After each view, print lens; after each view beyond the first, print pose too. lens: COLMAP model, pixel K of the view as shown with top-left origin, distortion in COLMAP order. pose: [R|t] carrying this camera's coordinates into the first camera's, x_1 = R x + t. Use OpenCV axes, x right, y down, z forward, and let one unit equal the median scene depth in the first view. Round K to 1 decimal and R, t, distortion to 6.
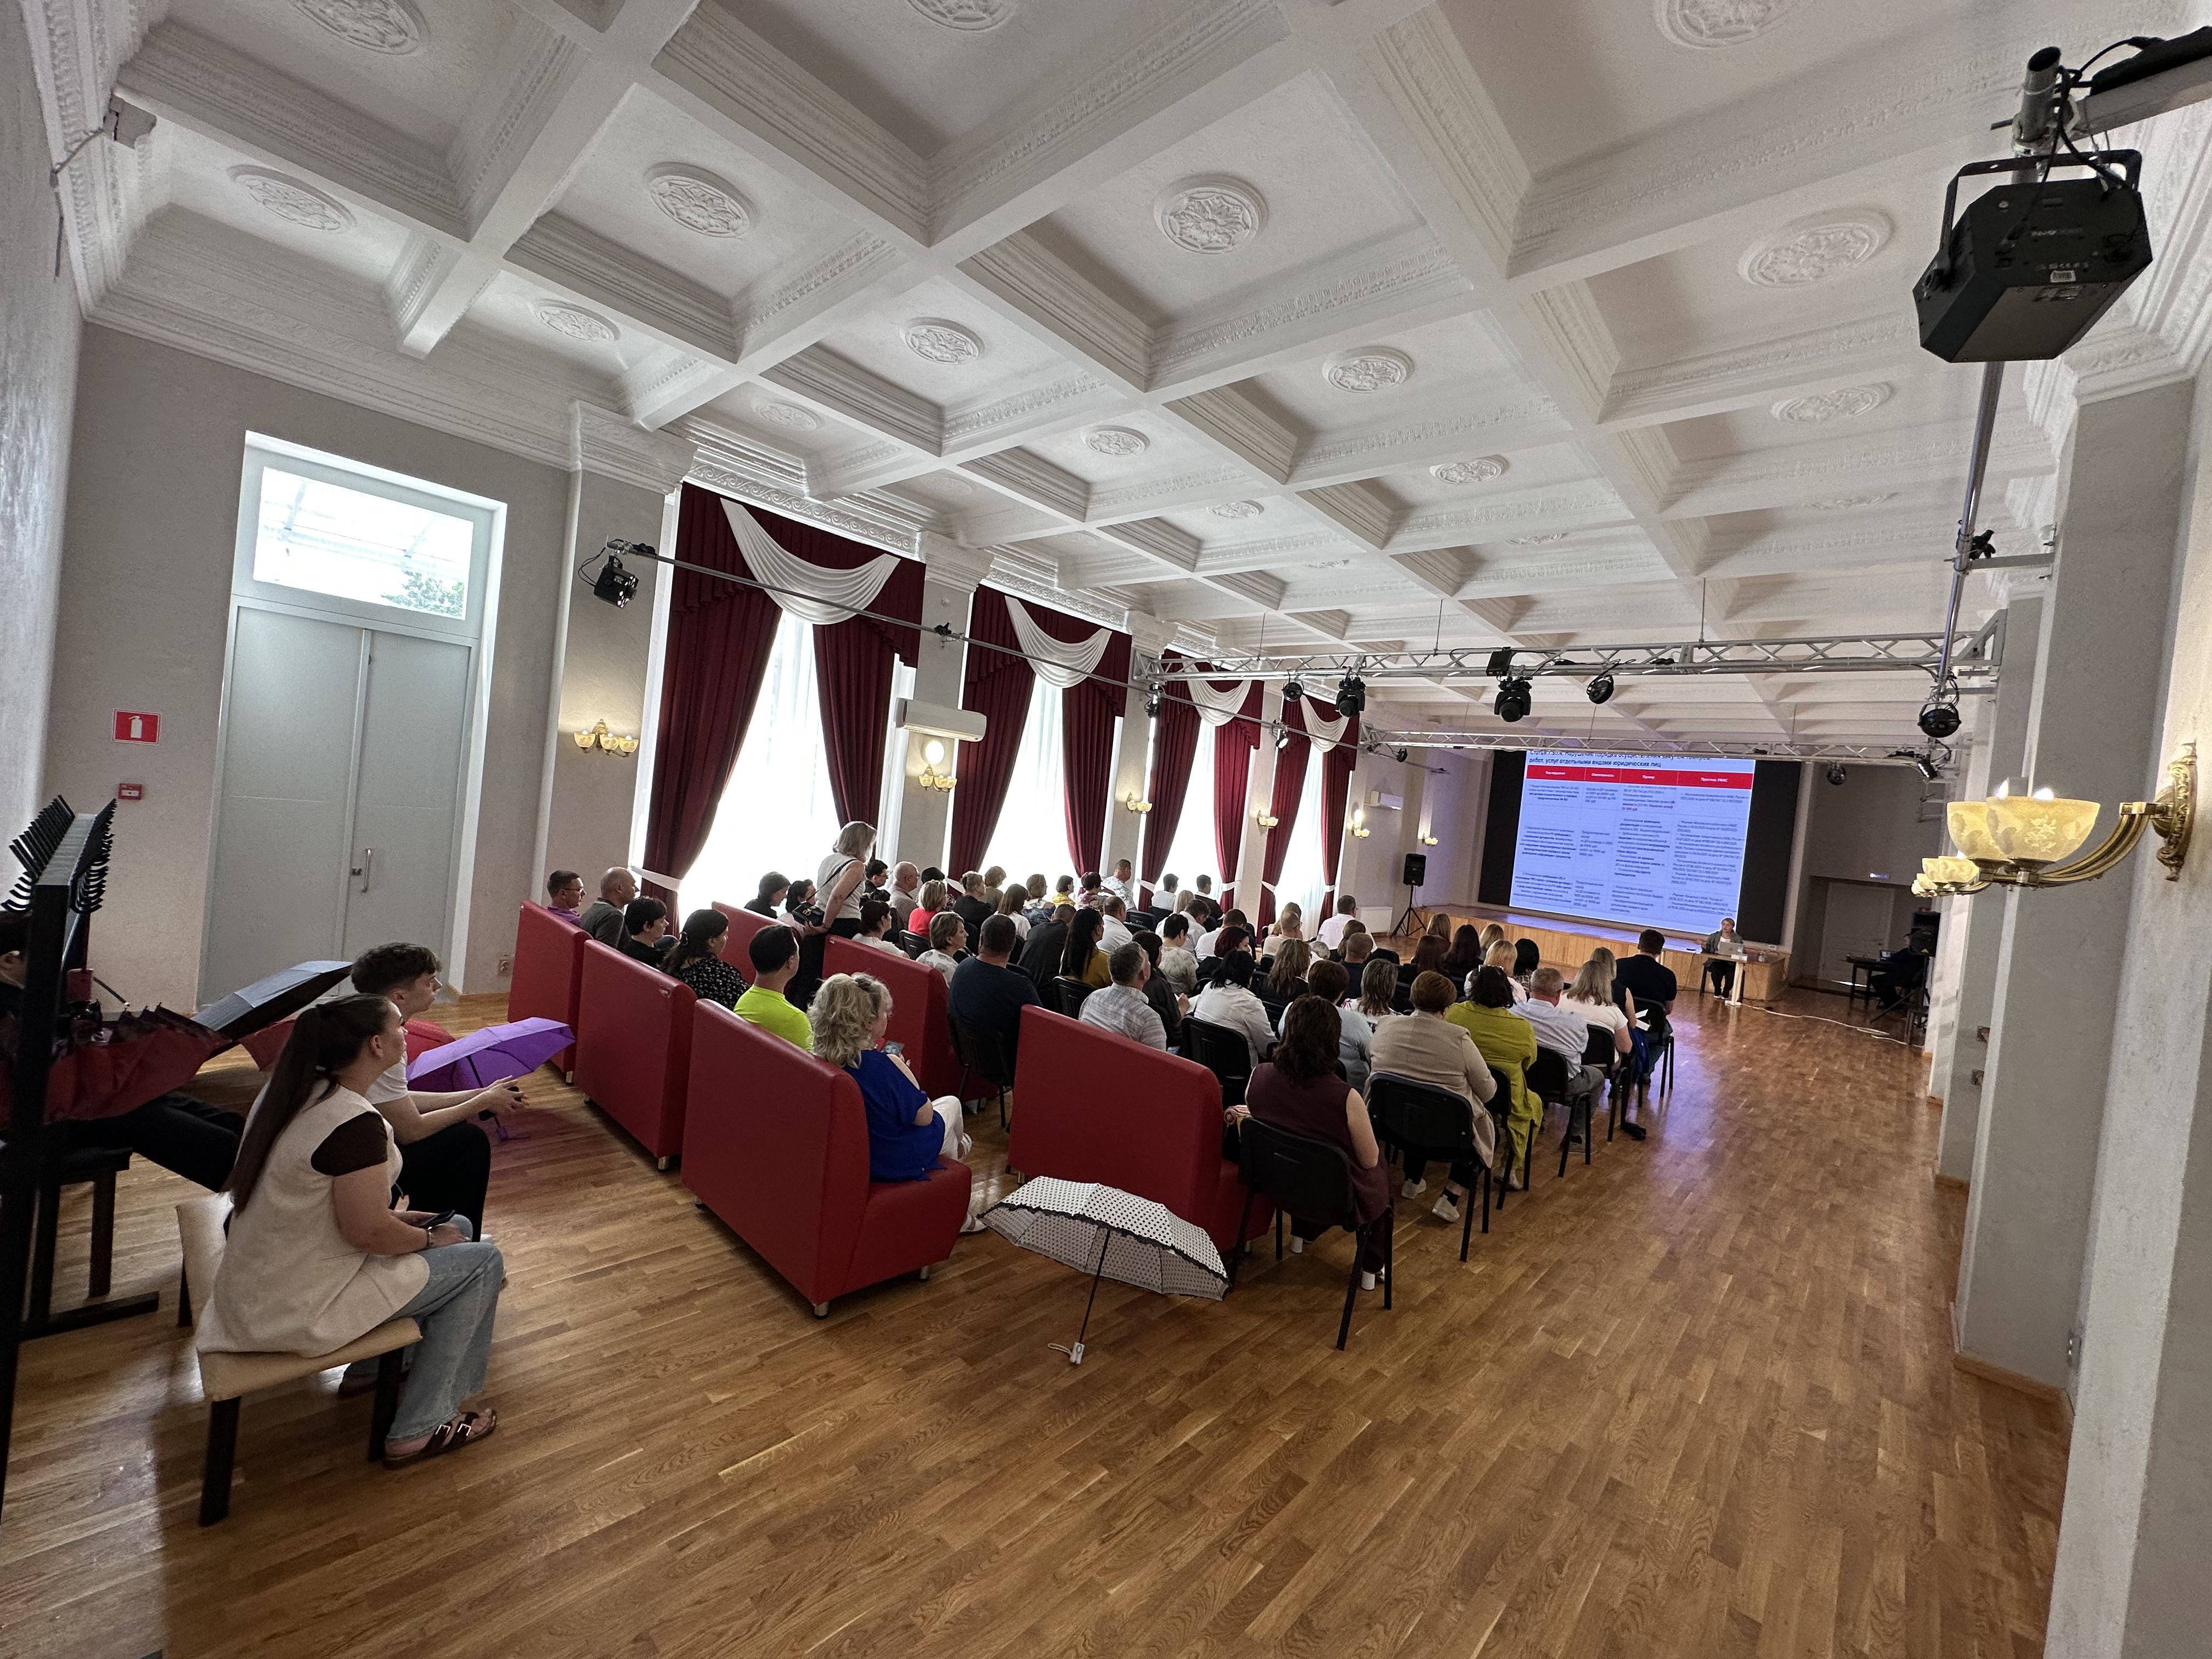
lens RADIAL K [[880.6, 0, 1104.1], [0, 880.6, 830.4], [0, 0, 1]] dist [0.001801, 0.000071]
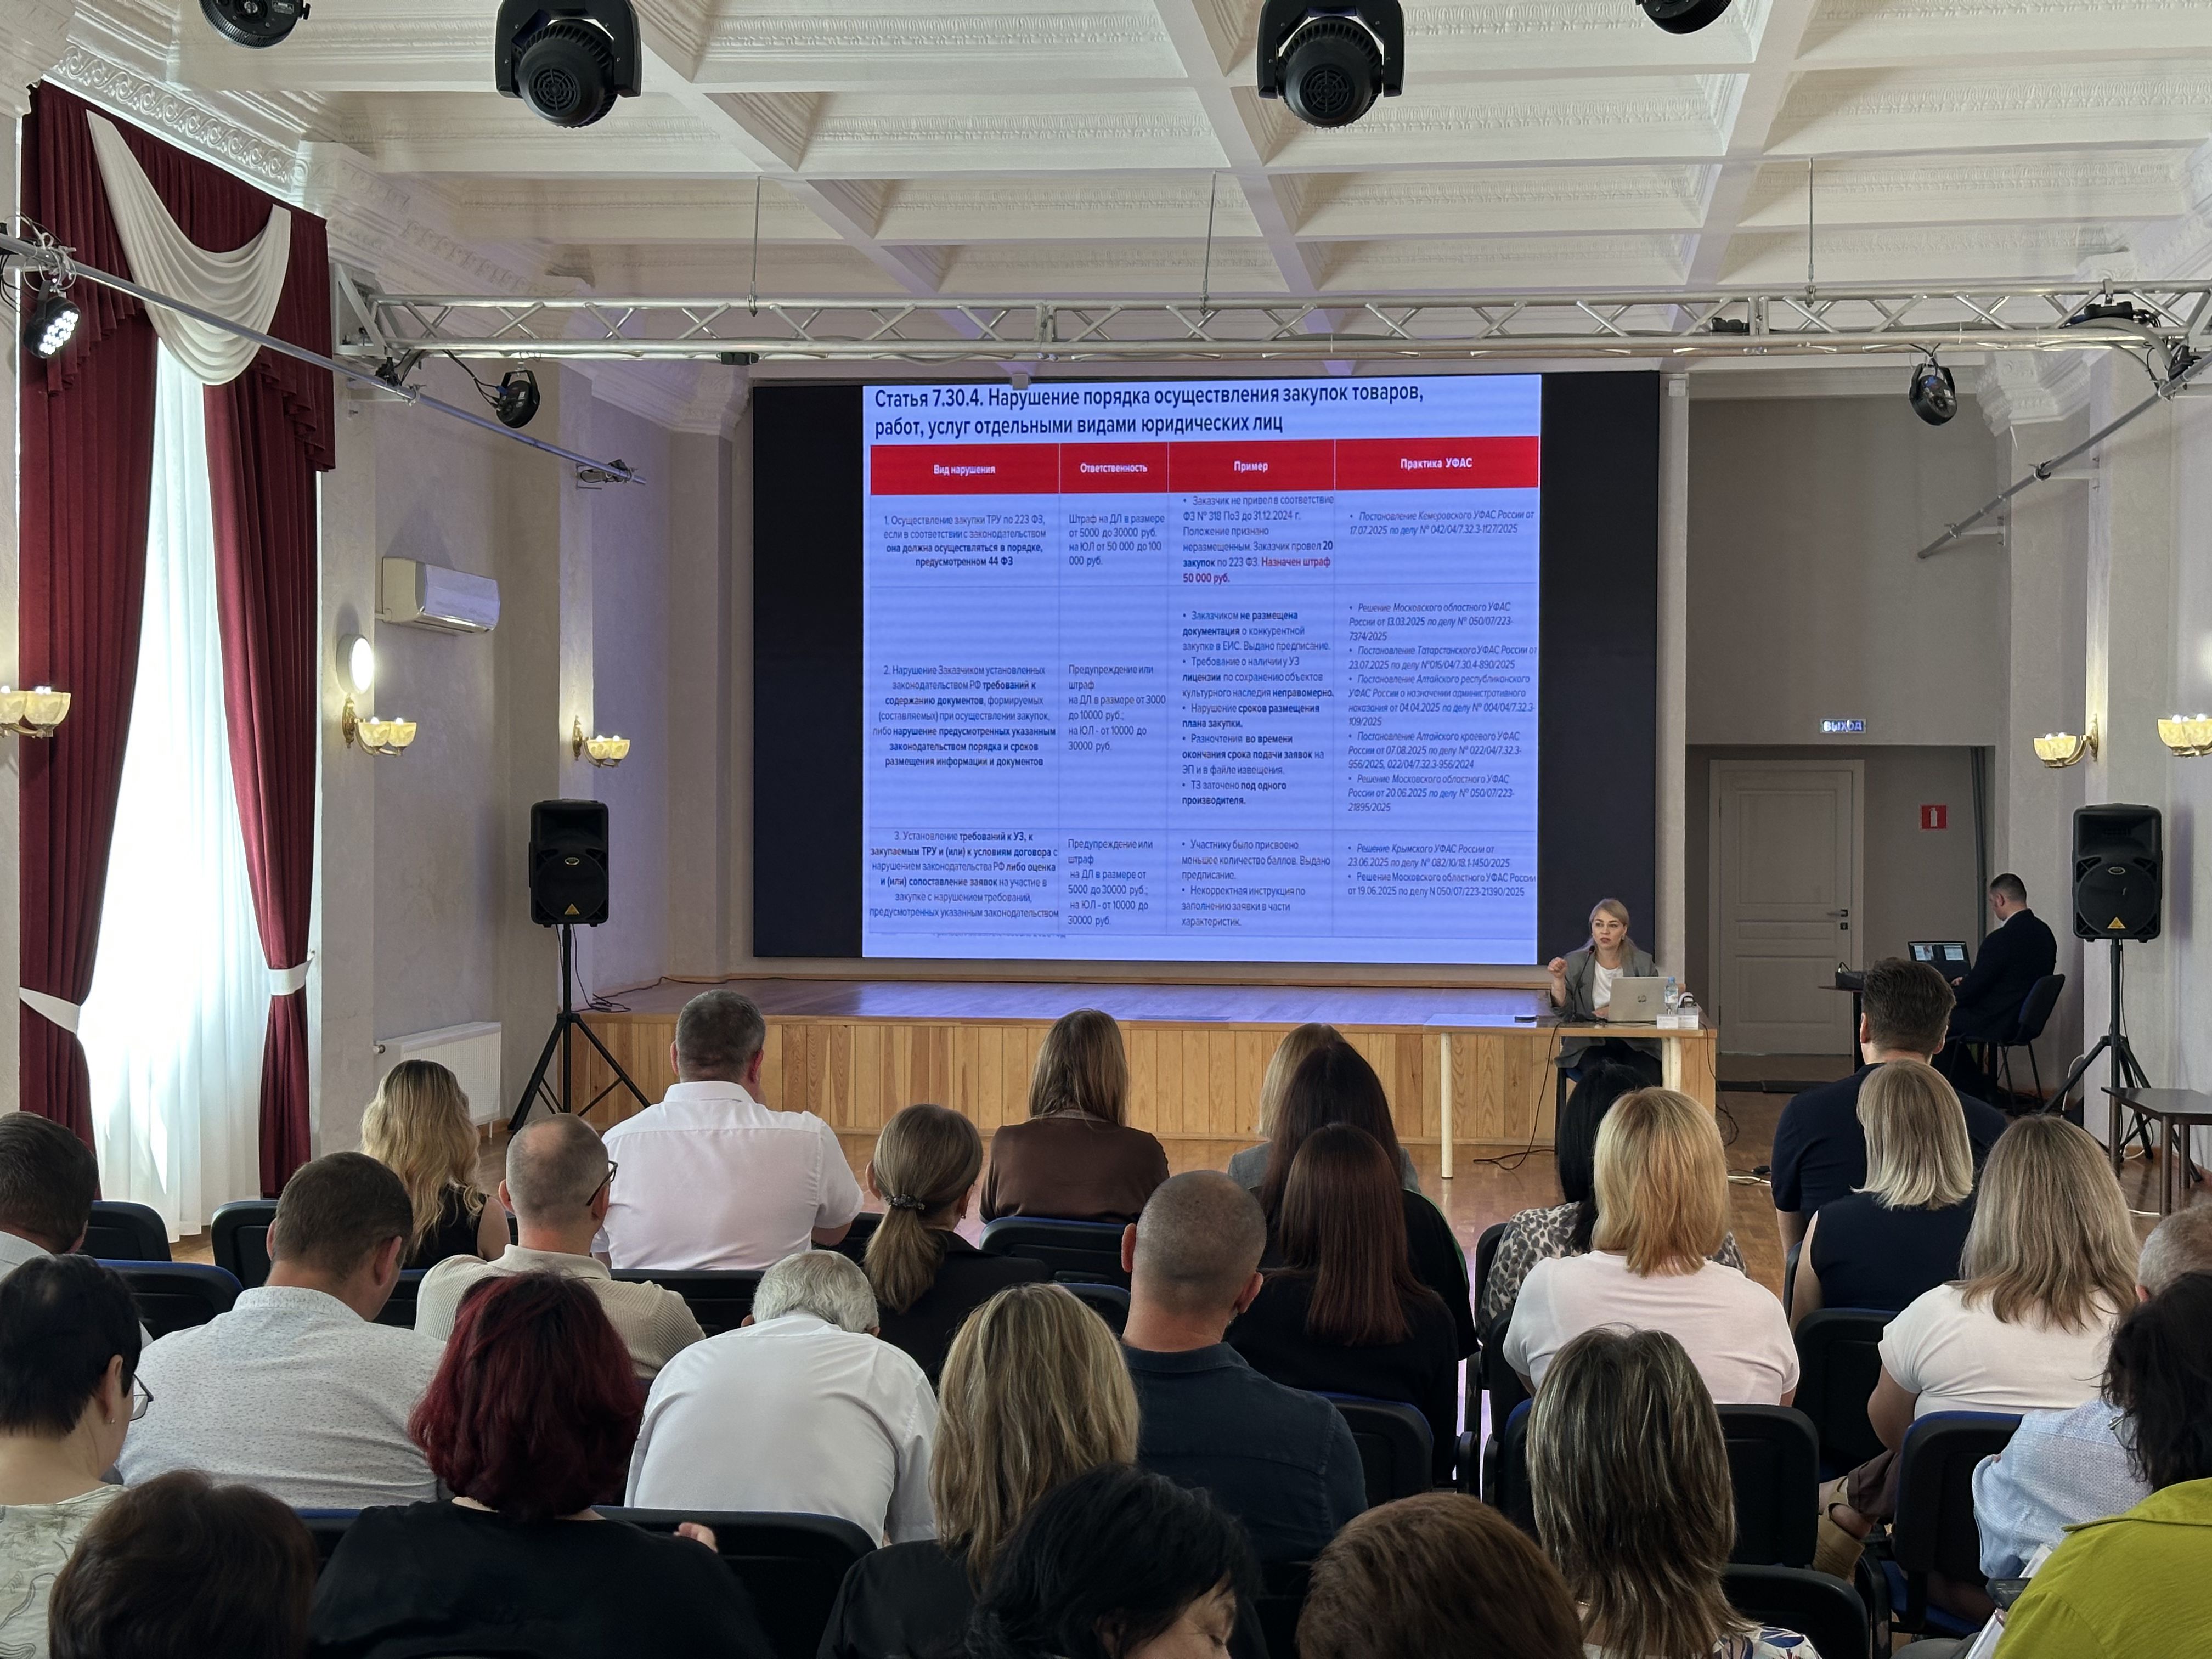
lens RADIAL K [[3030.3, 0, 1112.2], [0, 3030.3, 840.1], [0, 0, 1]] dist [0.100173, 0.000000]
pose [[0.814221, -0.108257, 0.570372, -0.019780], [0.094320, 0.994075, 0.054031, 0.005175], [-0.572842, 0.009805, 0.819607, 0.188925]]
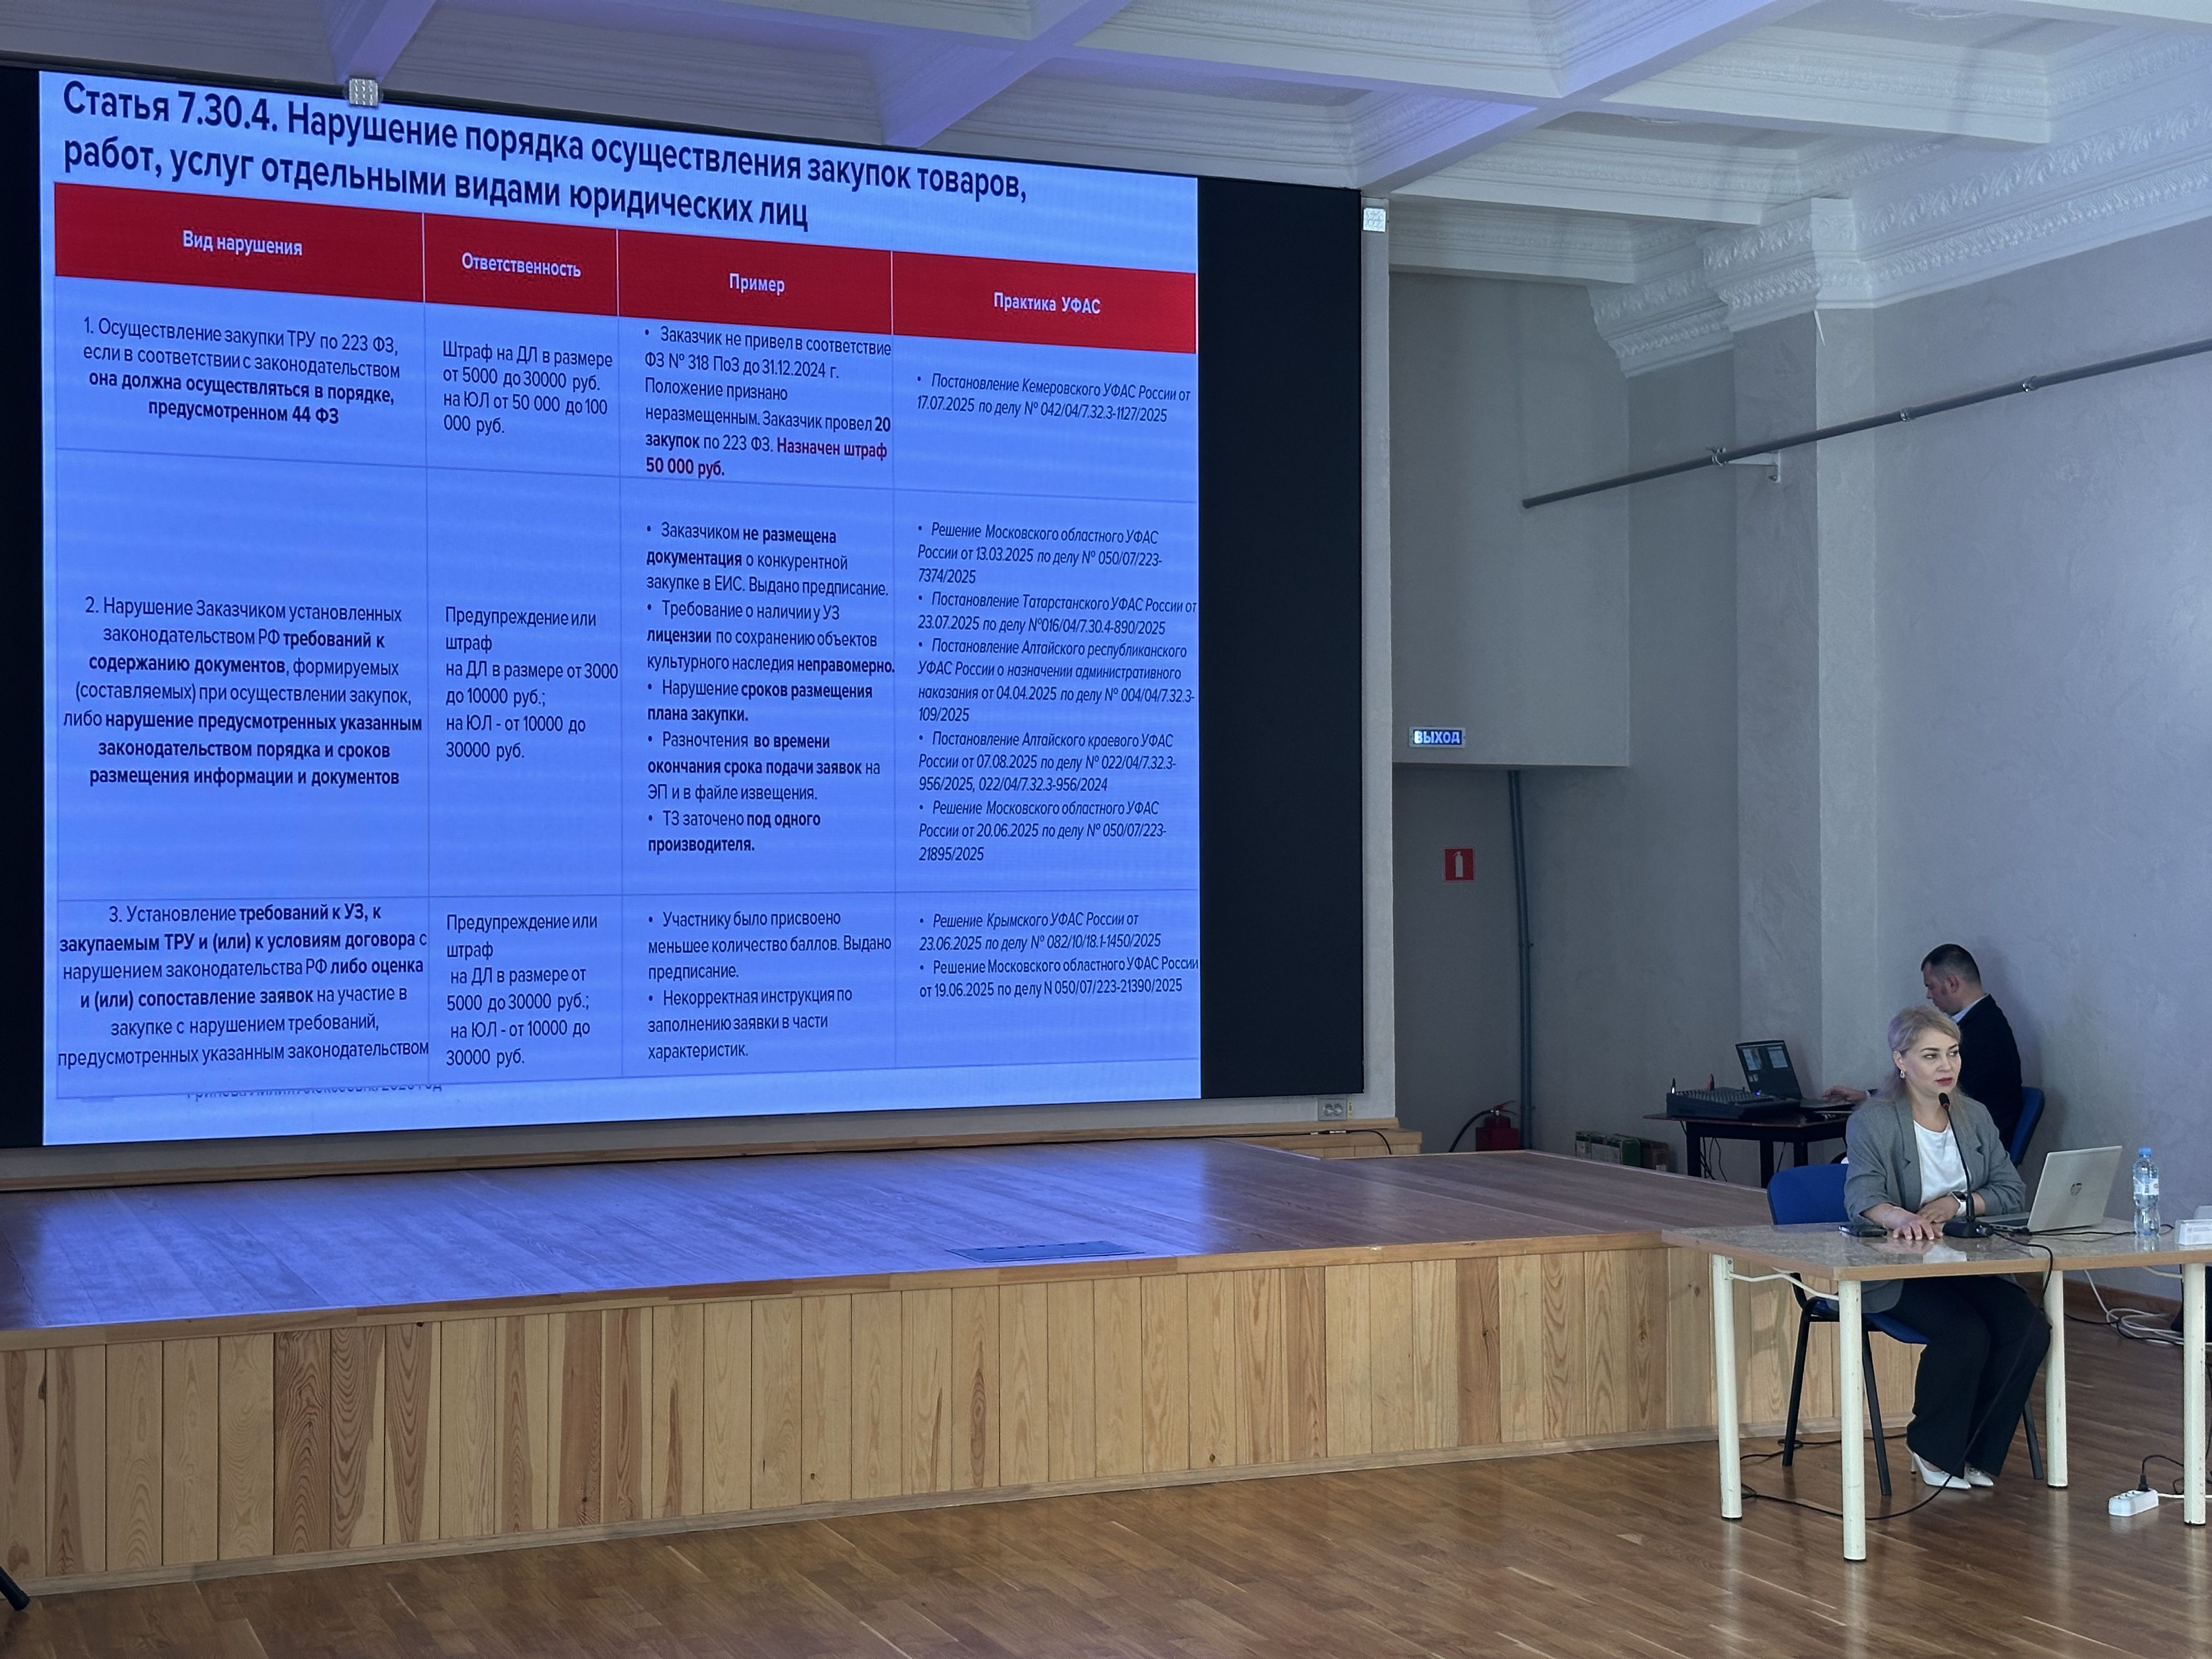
lens RADIAL K [[3030.3, 0, 1113.1], [0, 3030.3, 819.2], [0, 0, 1]] dist [0.100173, 0.000000]
pose [[0.412408, -0.094386, 0.906096, 0.082670], [0.068149, 0.995028, 0.072632, 0.007196], [-0.908447, 0.031795, 0.416790, 0.691226]]
